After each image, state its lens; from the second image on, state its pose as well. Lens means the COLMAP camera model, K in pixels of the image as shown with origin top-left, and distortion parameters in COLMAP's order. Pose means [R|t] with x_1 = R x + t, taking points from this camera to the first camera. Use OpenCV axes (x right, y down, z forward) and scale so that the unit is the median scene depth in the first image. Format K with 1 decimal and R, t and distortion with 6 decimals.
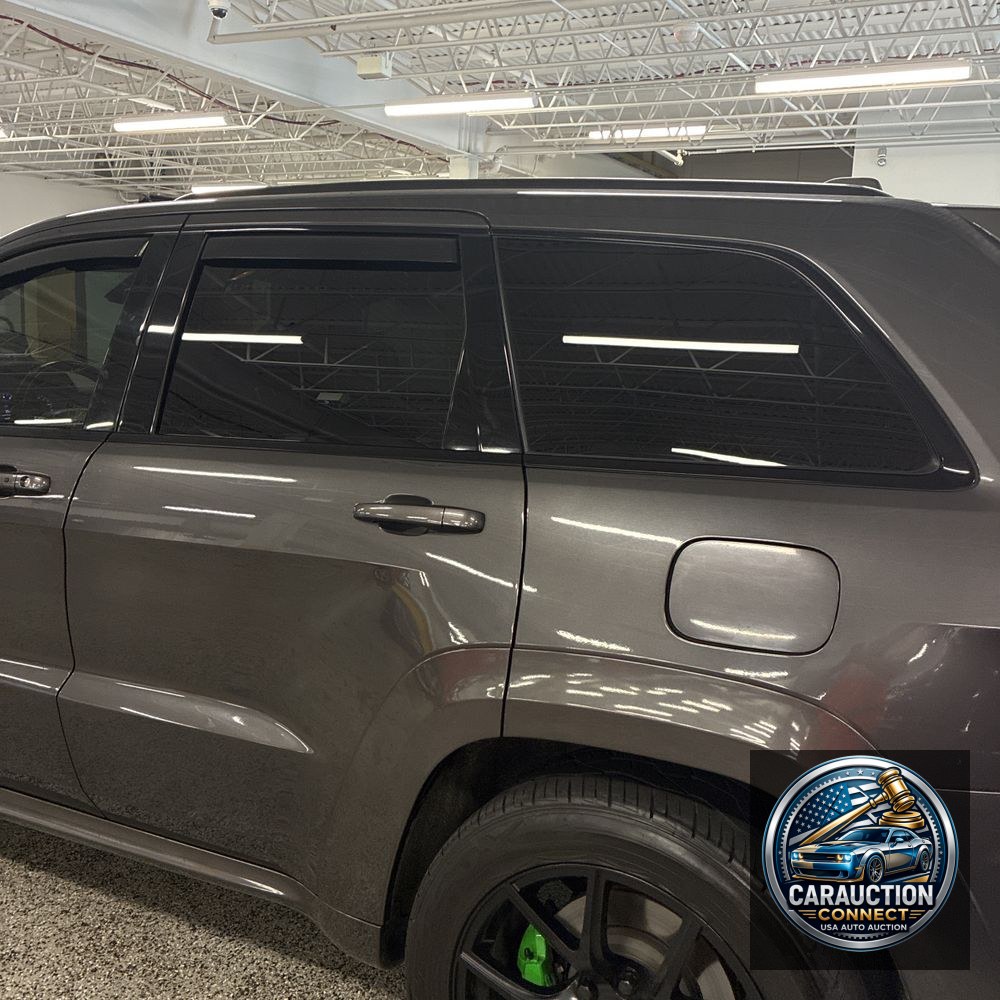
lens RADIAL K [[1006.0, 0, 496.7], [0, 1006.0, 501.4], [0, 0, 1]] dist [0.026426, 0.000000]
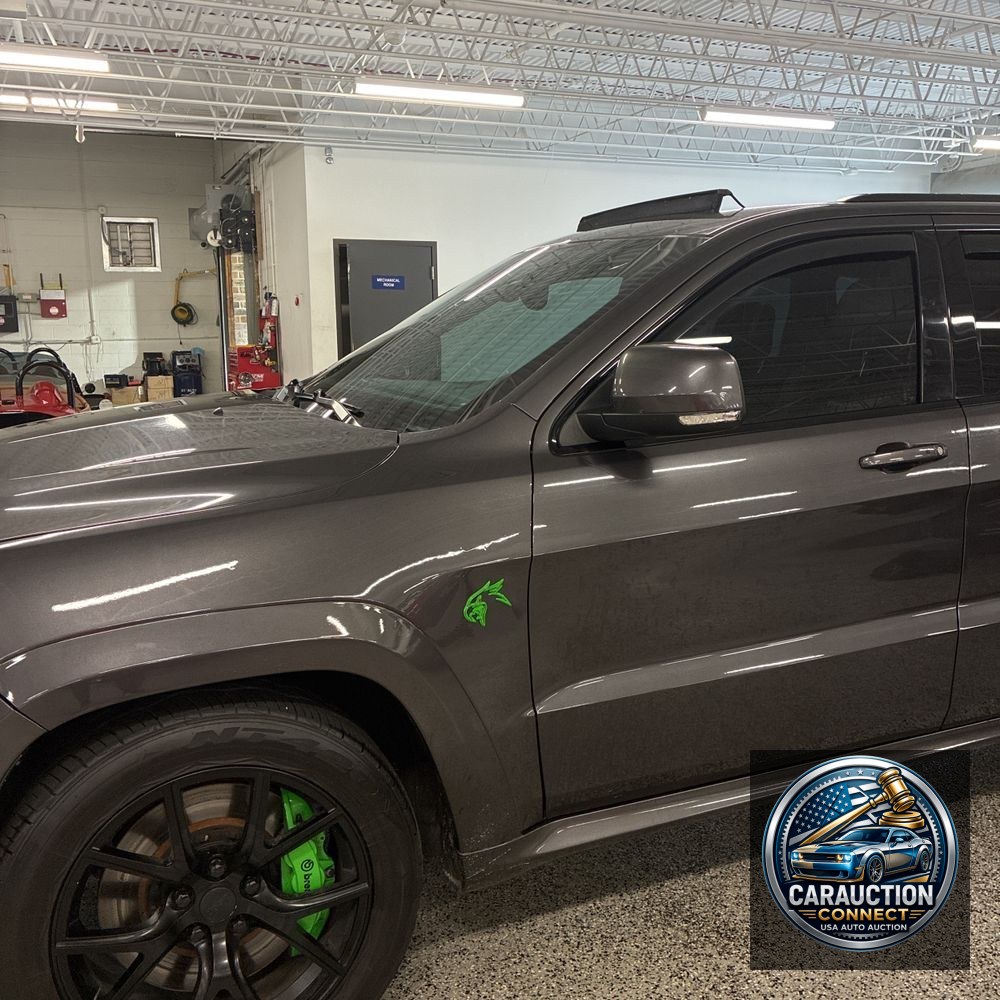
lens RADIAL K [[990.7, 0, 504.7], [0, 990.7, 501.4], [0, 0, 1]] dist [0.027229, 0.000000]
pose [[0.658050, -0.181053, 0.730883, -0.416343], [0.168129, 0.981485, 0.091756, -0.040194], [-0.733963, 0.062502, 0.676307, 0.164821]]
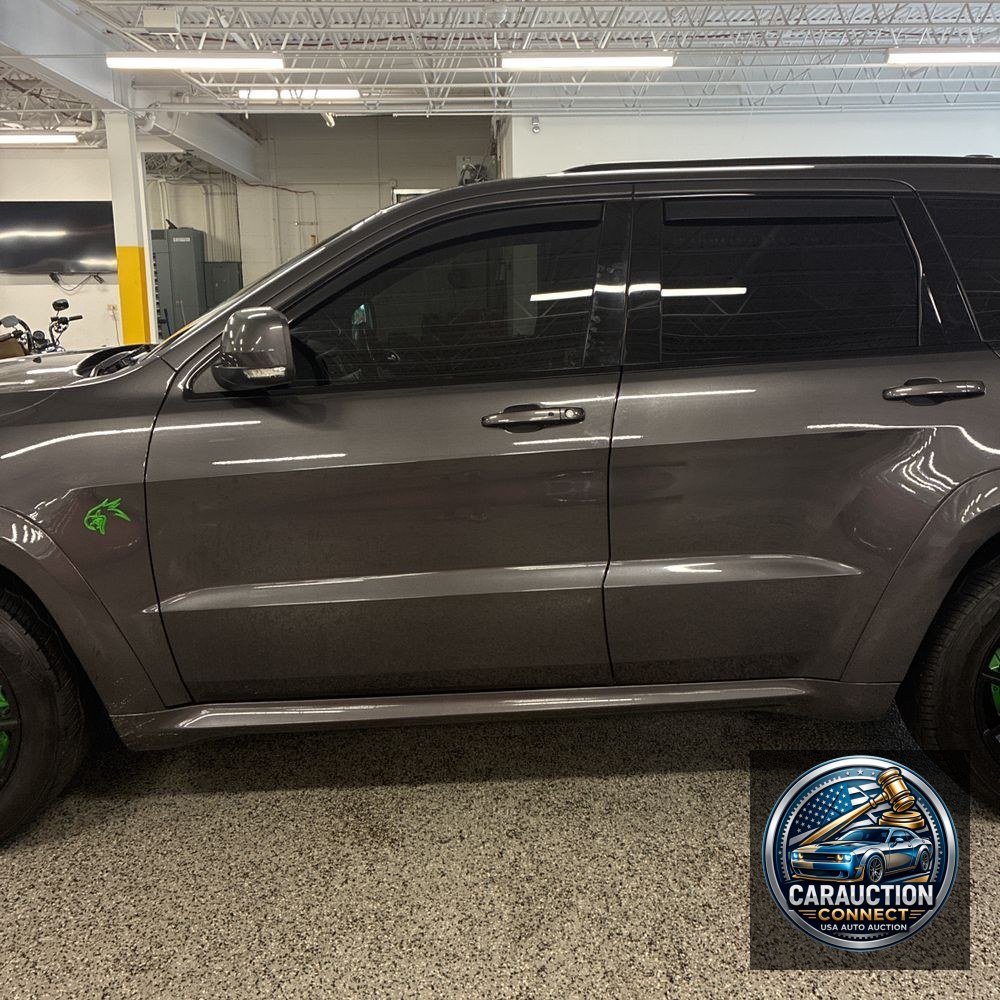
lens RADIAL K [[990.7, 0, 499.6], [0, 990.7, 501.7], [0, 0, 1]] dist [0.027229, 0.000000]
pose [[0.880689, -0.150369, 0.449196, -0.269253], [0.130994, 0.988609, 0.074111, -0.003536], [-0.455223, -0.006427, 0.890354, -0.000588]]
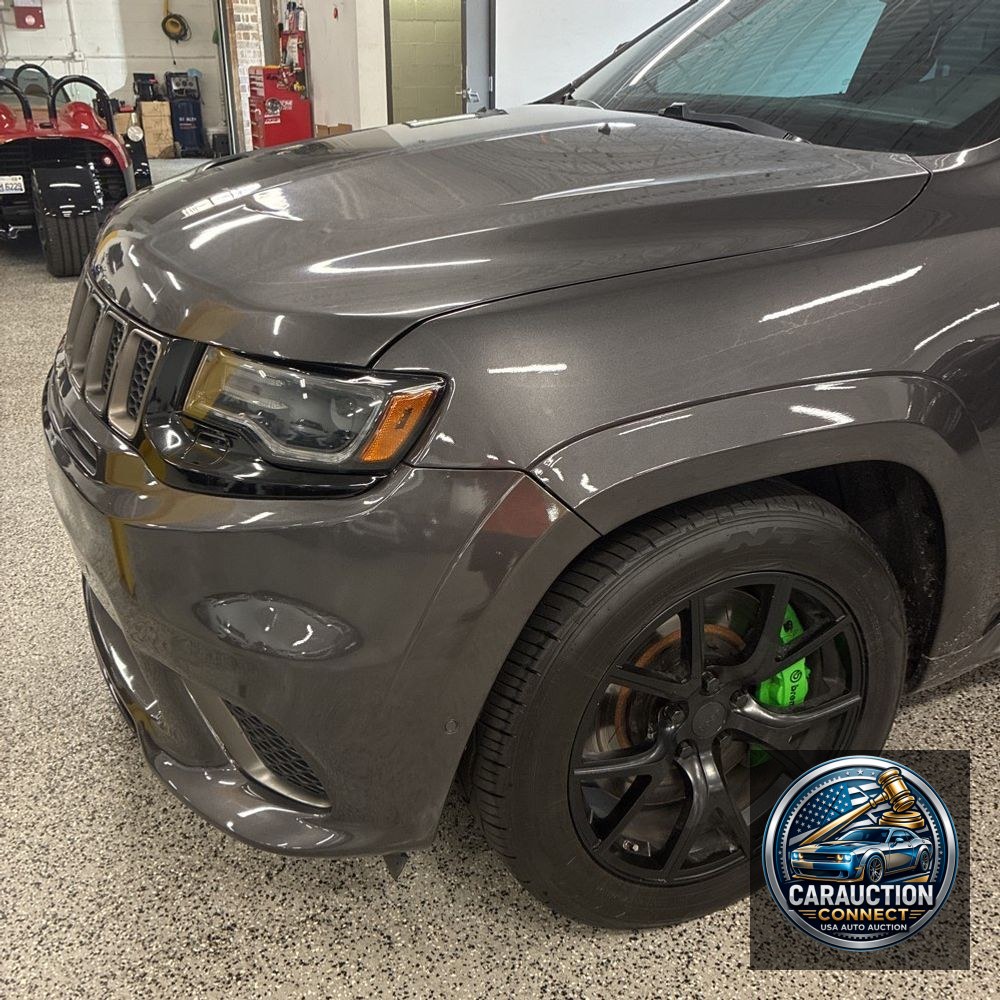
lens RADIAL K [[990.7, 0, 501.9], [0, 990.7, 483.0], [0, 0, 1]] dist [0.027229, 0.000000]
pose [[0.636877, -0.339239, 0.692318, -0.459954], [0.151731, 0.935579, 0.318858, -0.054467], [-0.755887, -0.098027, 0.647322, 0.288205]]
